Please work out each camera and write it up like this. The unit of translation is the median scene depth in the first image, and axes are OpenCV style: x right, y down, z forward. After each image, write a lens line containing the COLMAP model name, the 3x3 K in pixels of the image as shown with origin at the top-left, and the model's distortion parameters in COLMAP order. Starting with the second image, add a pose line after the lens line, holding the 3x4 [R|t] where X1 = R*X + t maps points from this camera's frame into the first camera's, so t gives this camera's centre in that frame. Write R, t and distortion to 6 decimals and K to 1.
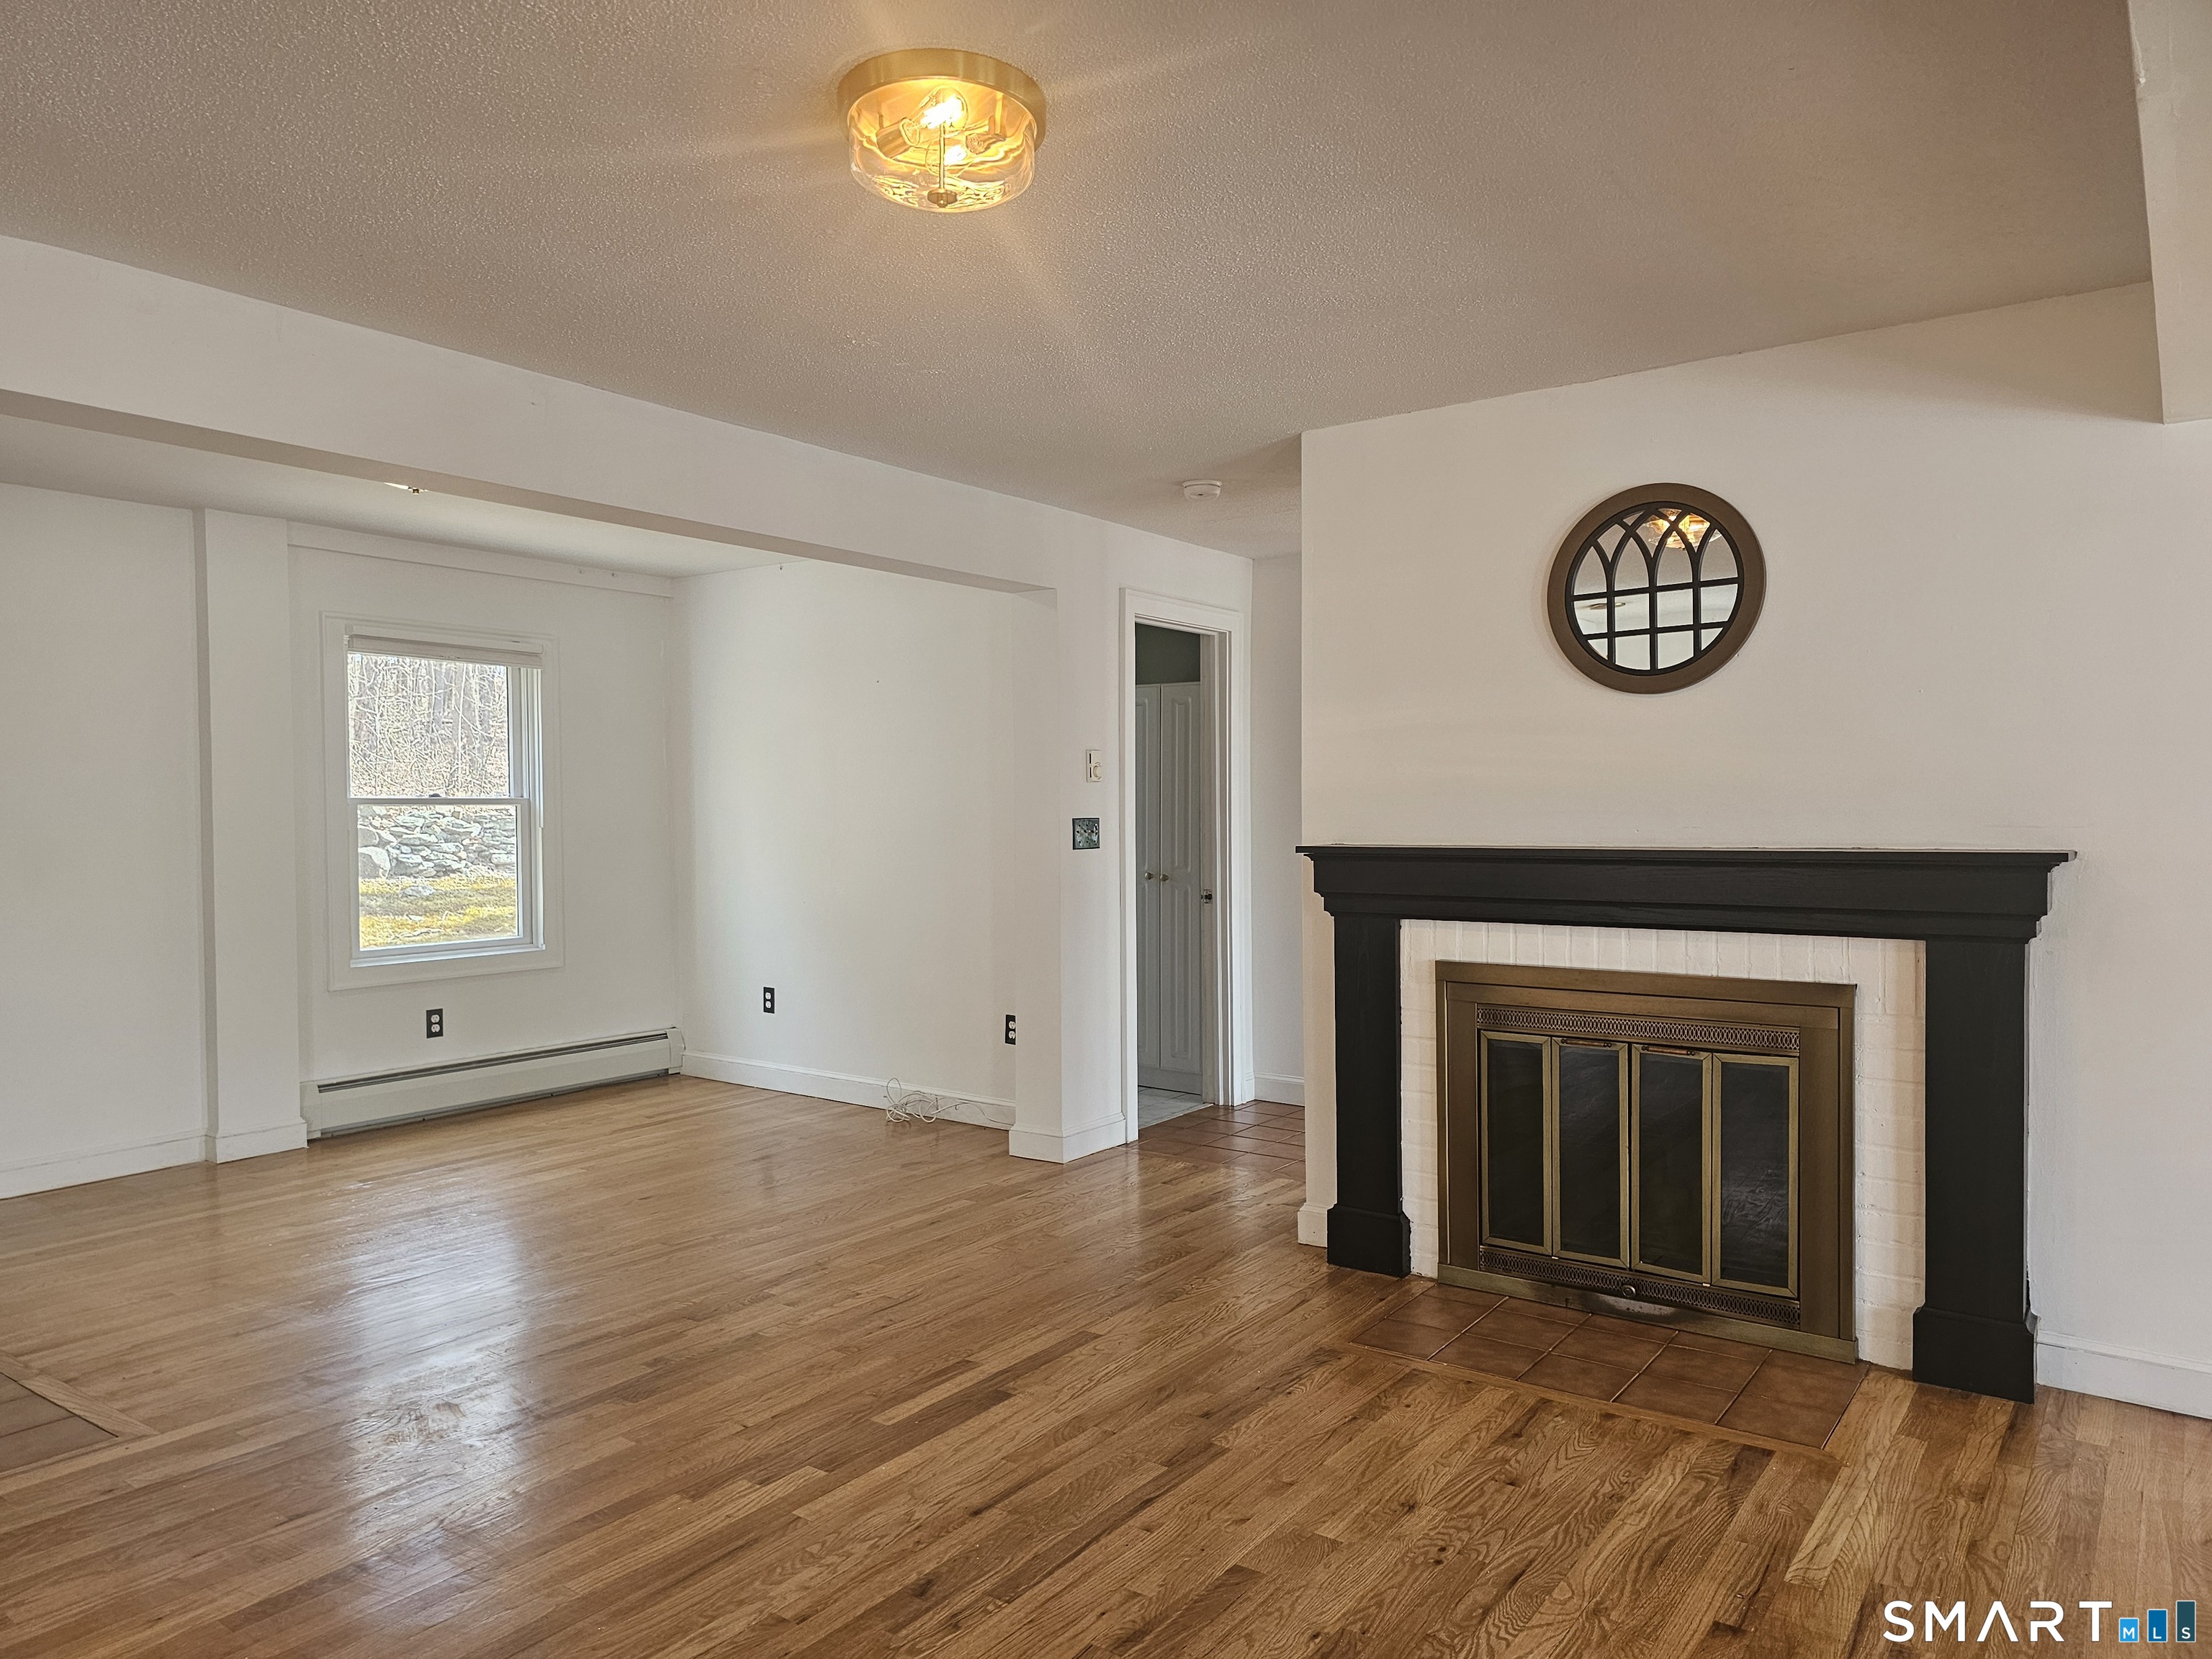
lens RADIAL K [[1476.9, 0, 1089.9], [0, 1476.9, 851.7], [0, 0, 1]] dist [0.071567, -0.067196]
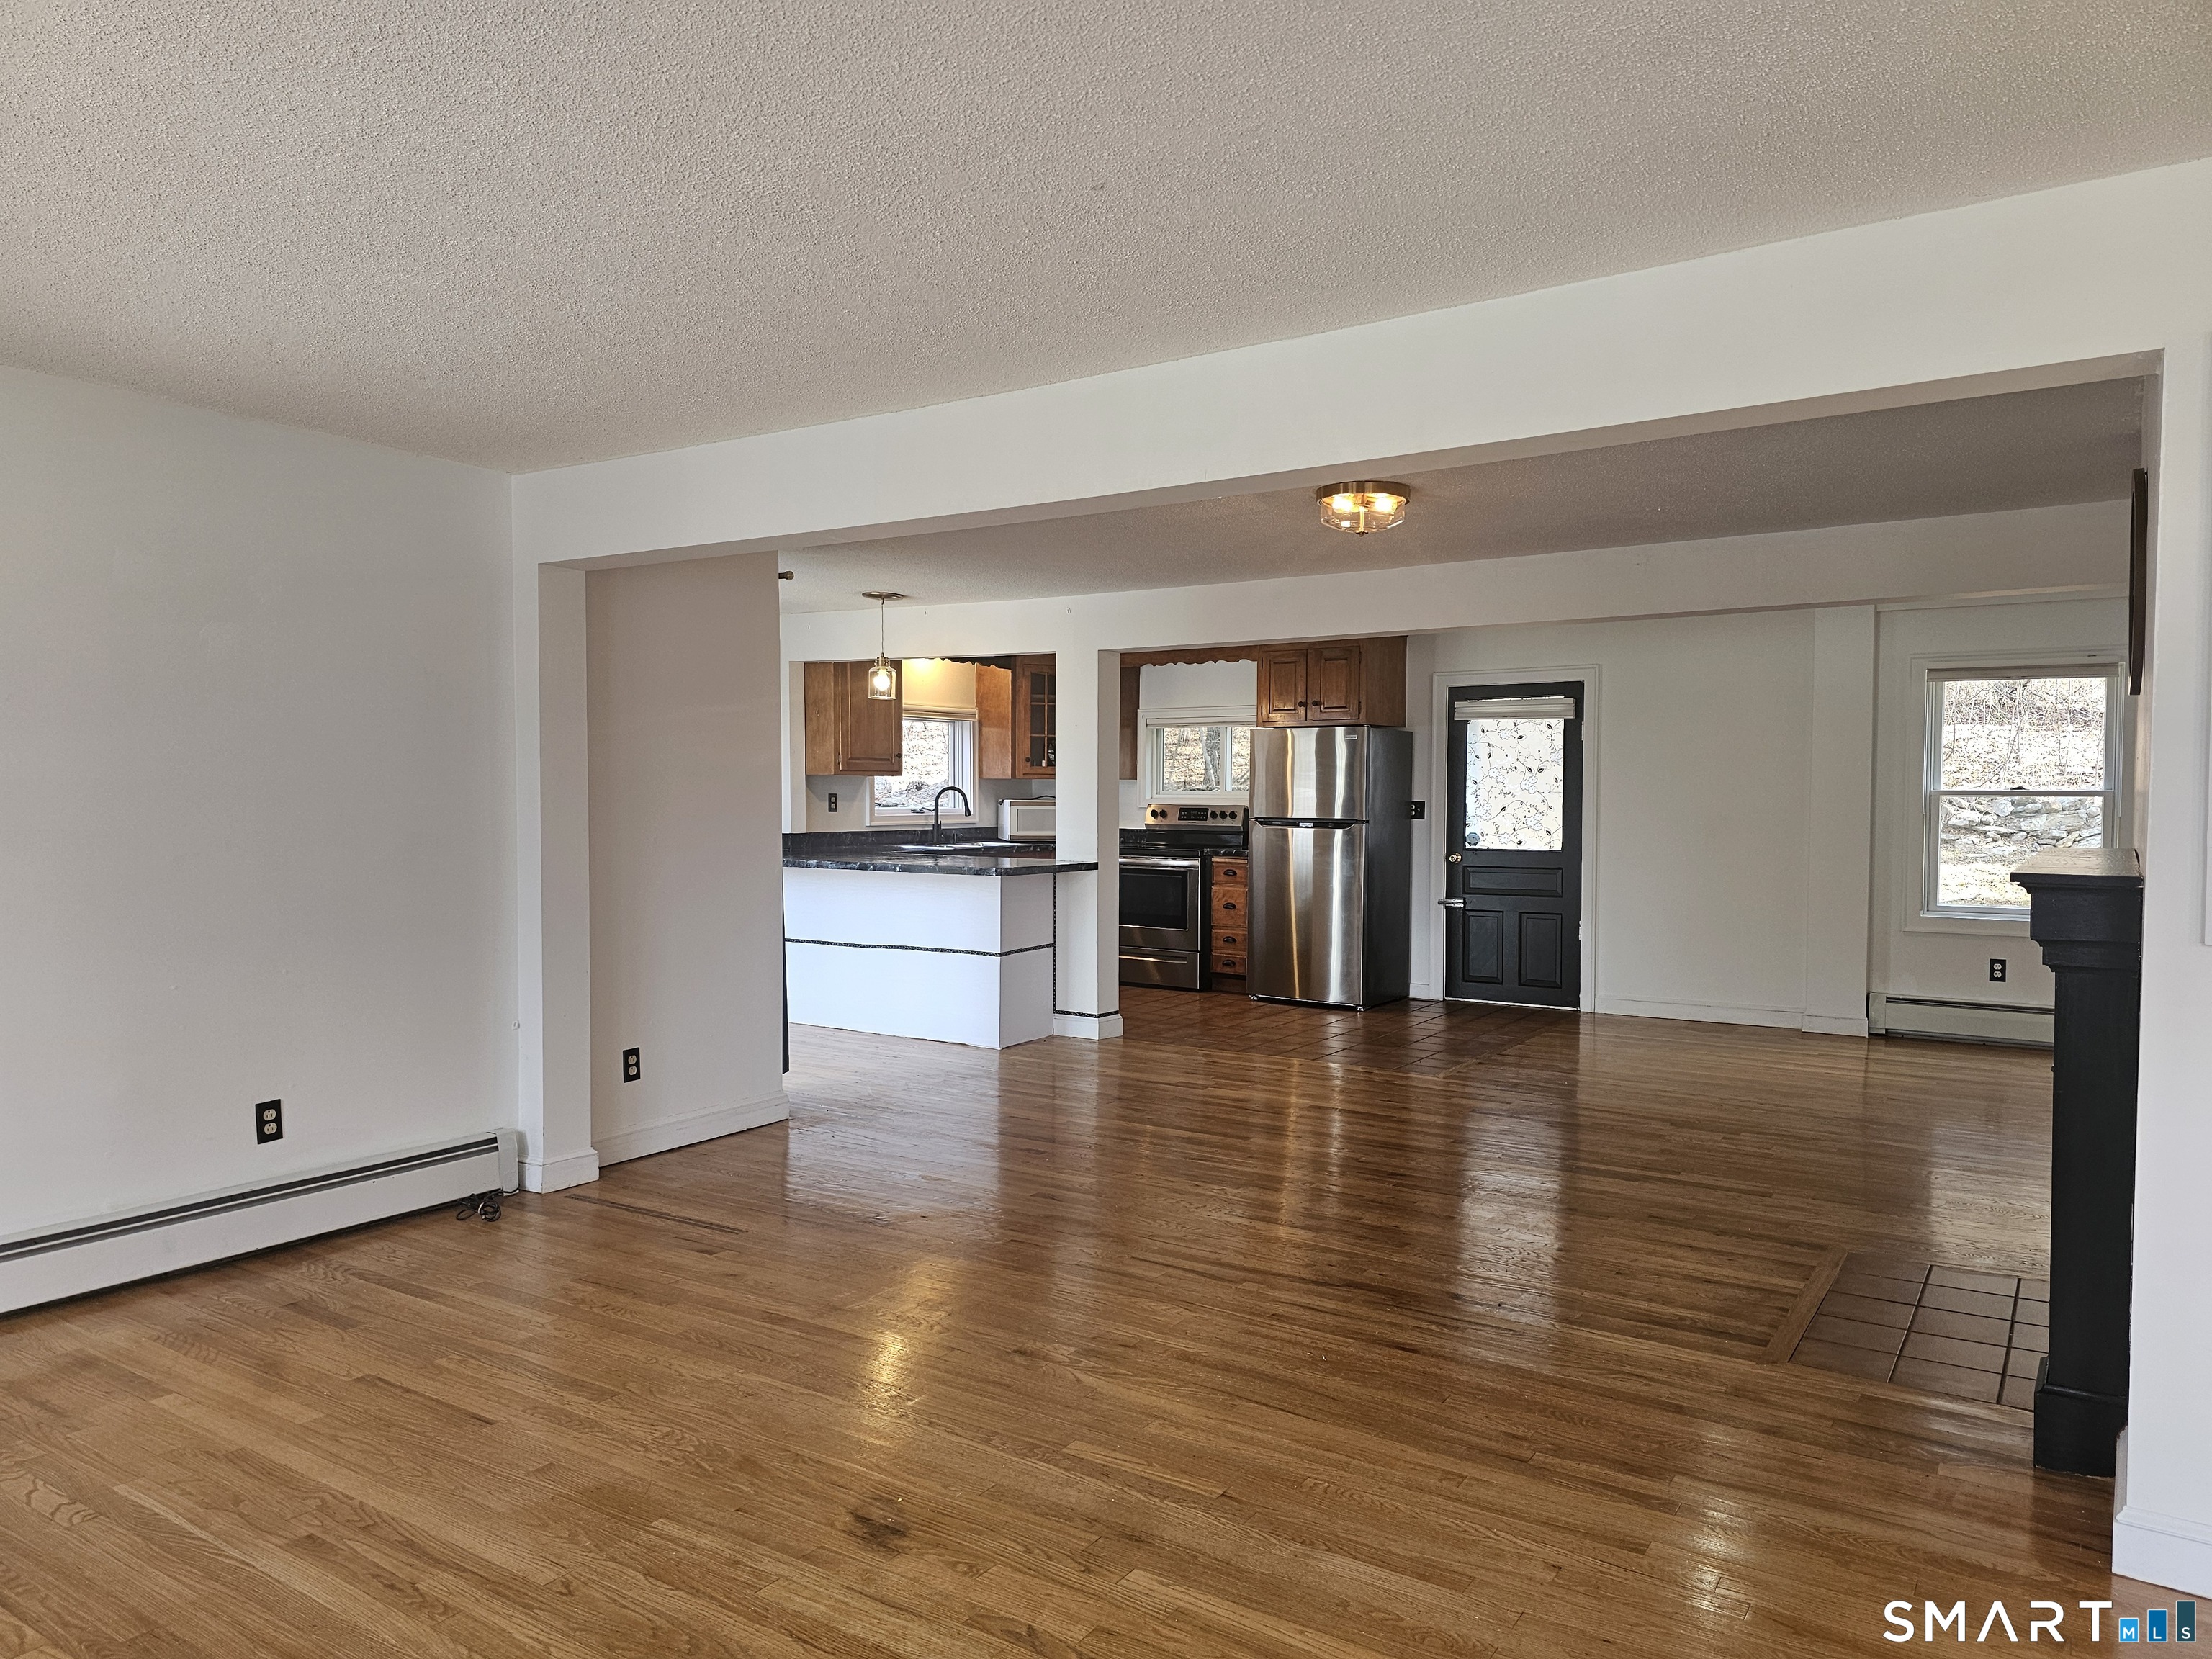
lens RADIAL K [[1476.9, 0, 1103.4], [0, 1476.9, 841.5], [0, 0, 1]] dist [0.071567, -0.067196]
pose [[0.044353, 0.040341, -0.998201, 1.255408], [-0.031167, 0.998754, 0.038979, -0.029949], [0.998530, 0.029382, 0.045555, 0.308865]]
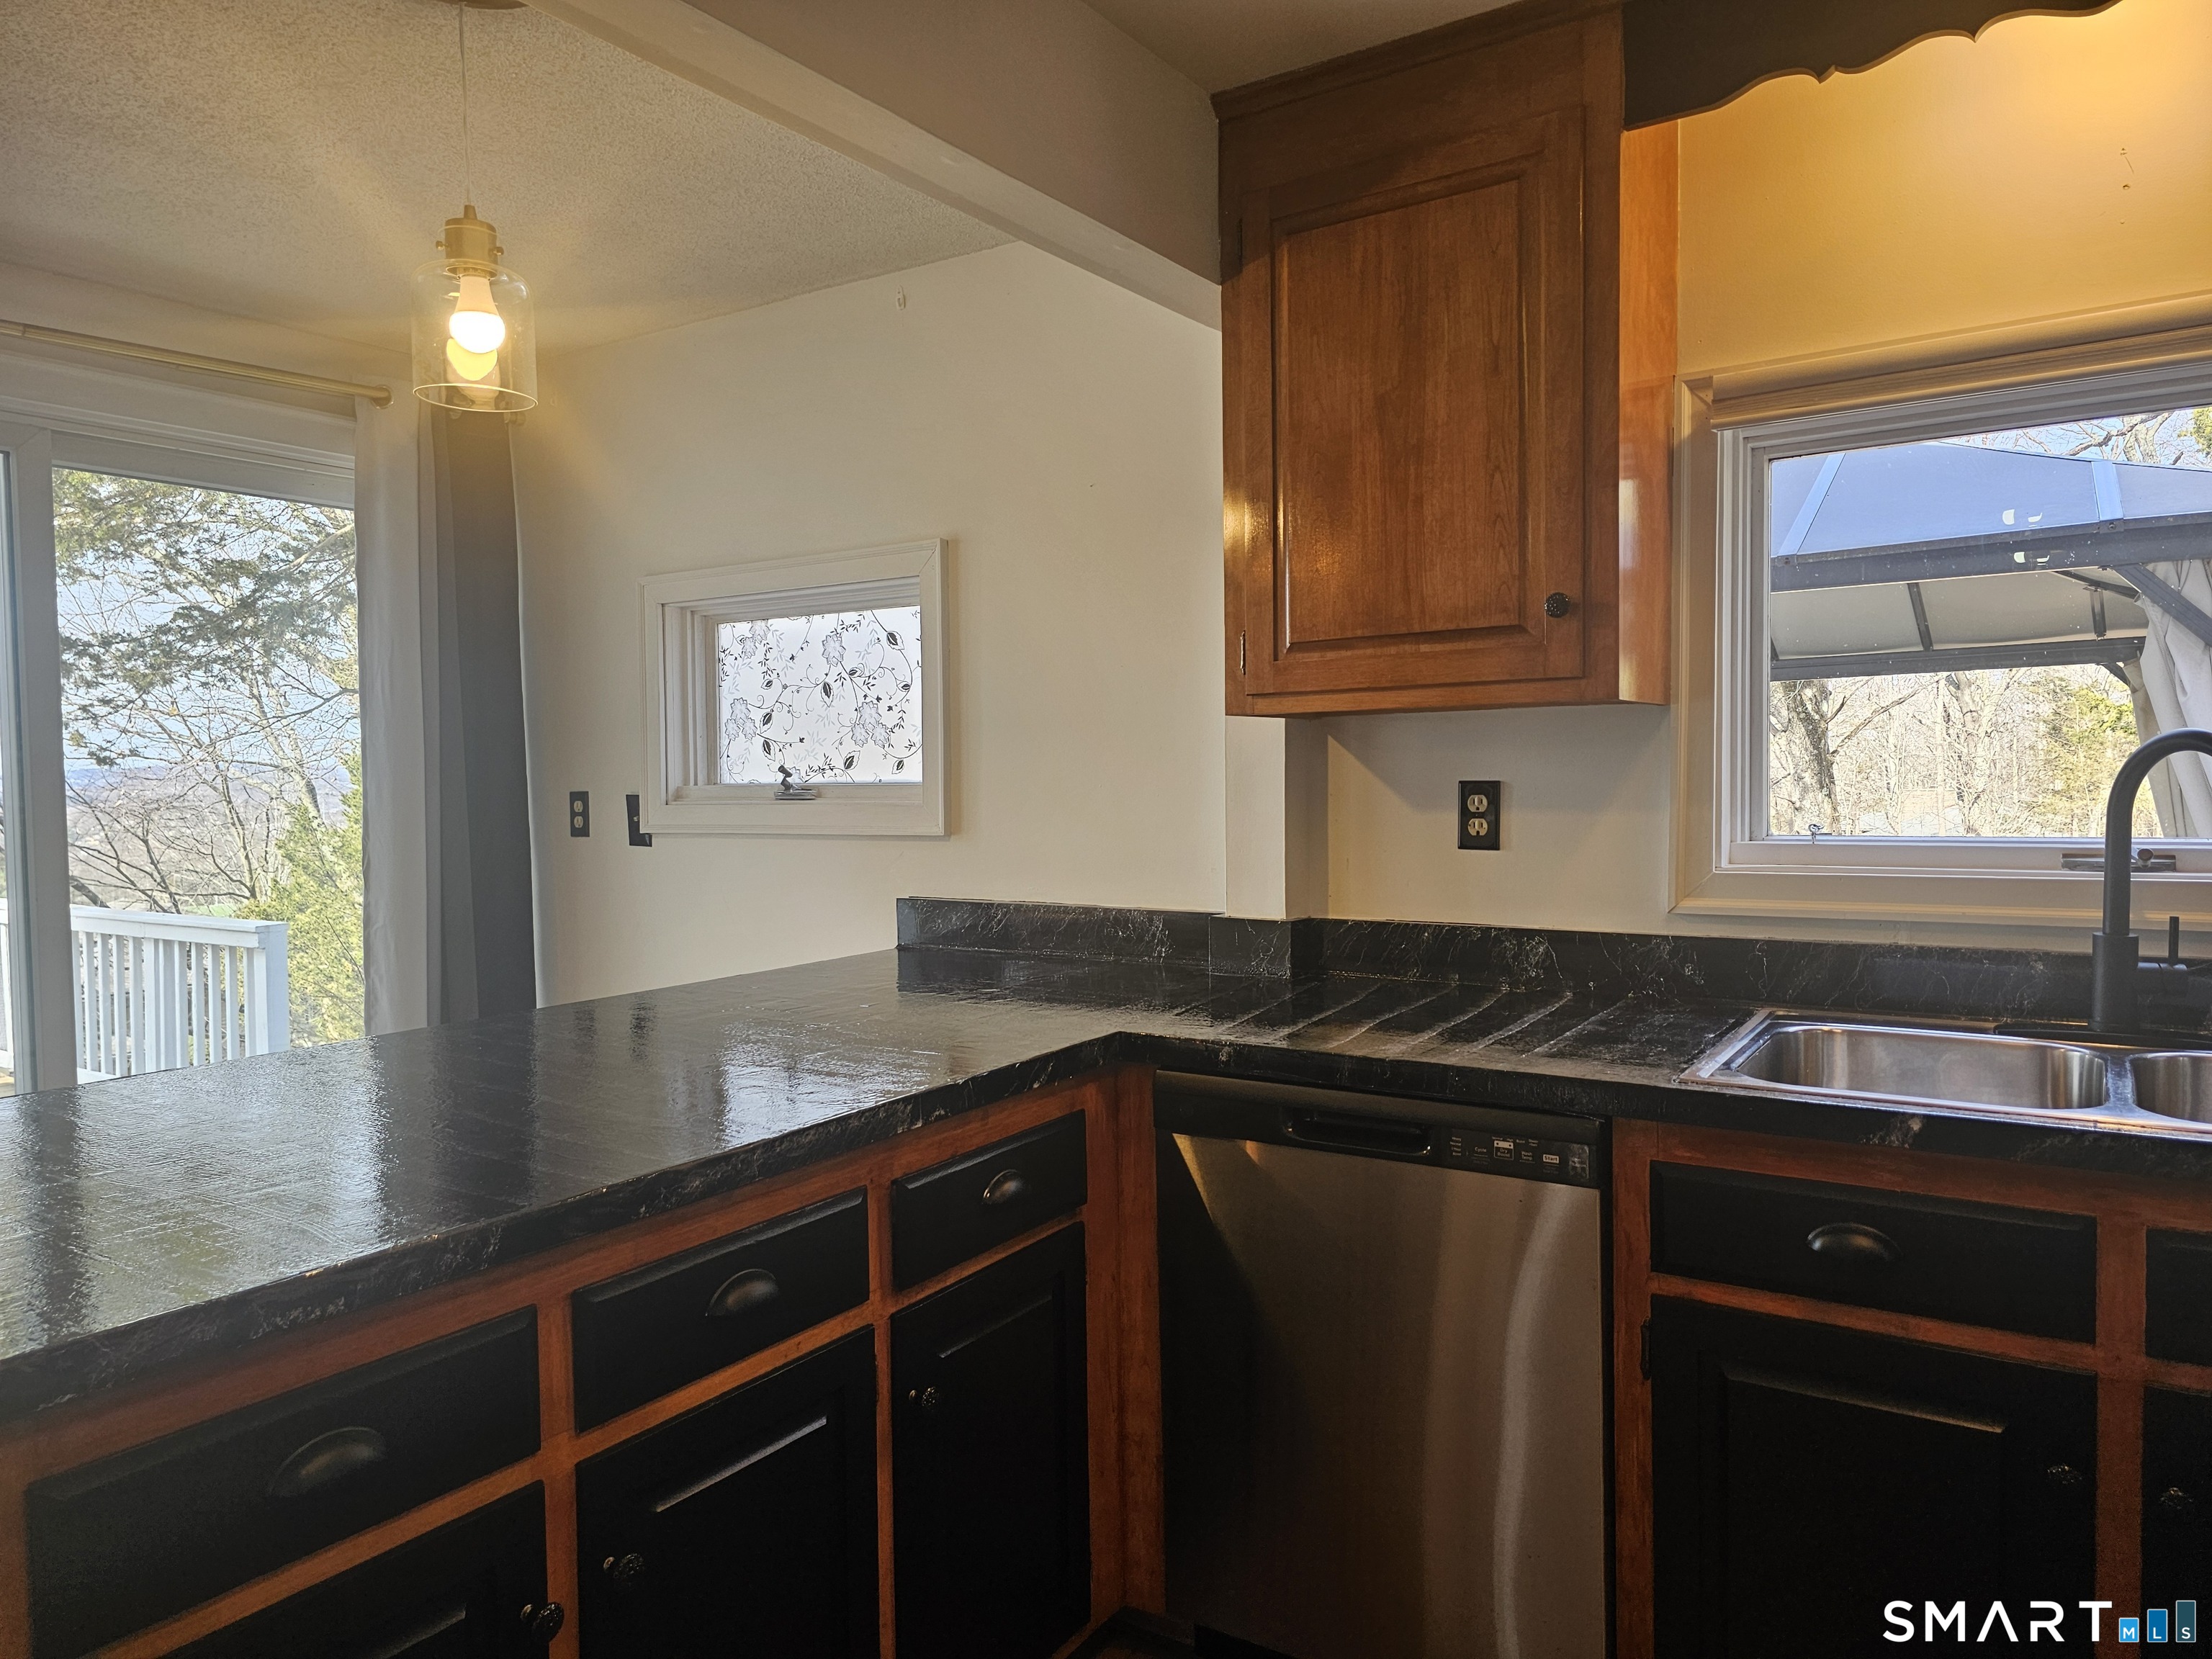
lens RADIAL K [[1476.9, 0, 1105.0], [0, 1476.9, 836.8], [0, 0, 1]] dist [0.071567, -0.067196]
pose [[-0.997892, 0.025632, -0.059621, -1.020950], [0.021675, 0.997578, 0.066086, -0.021671], [0.061171, 0.064655, -0.996031, 0.609647]]
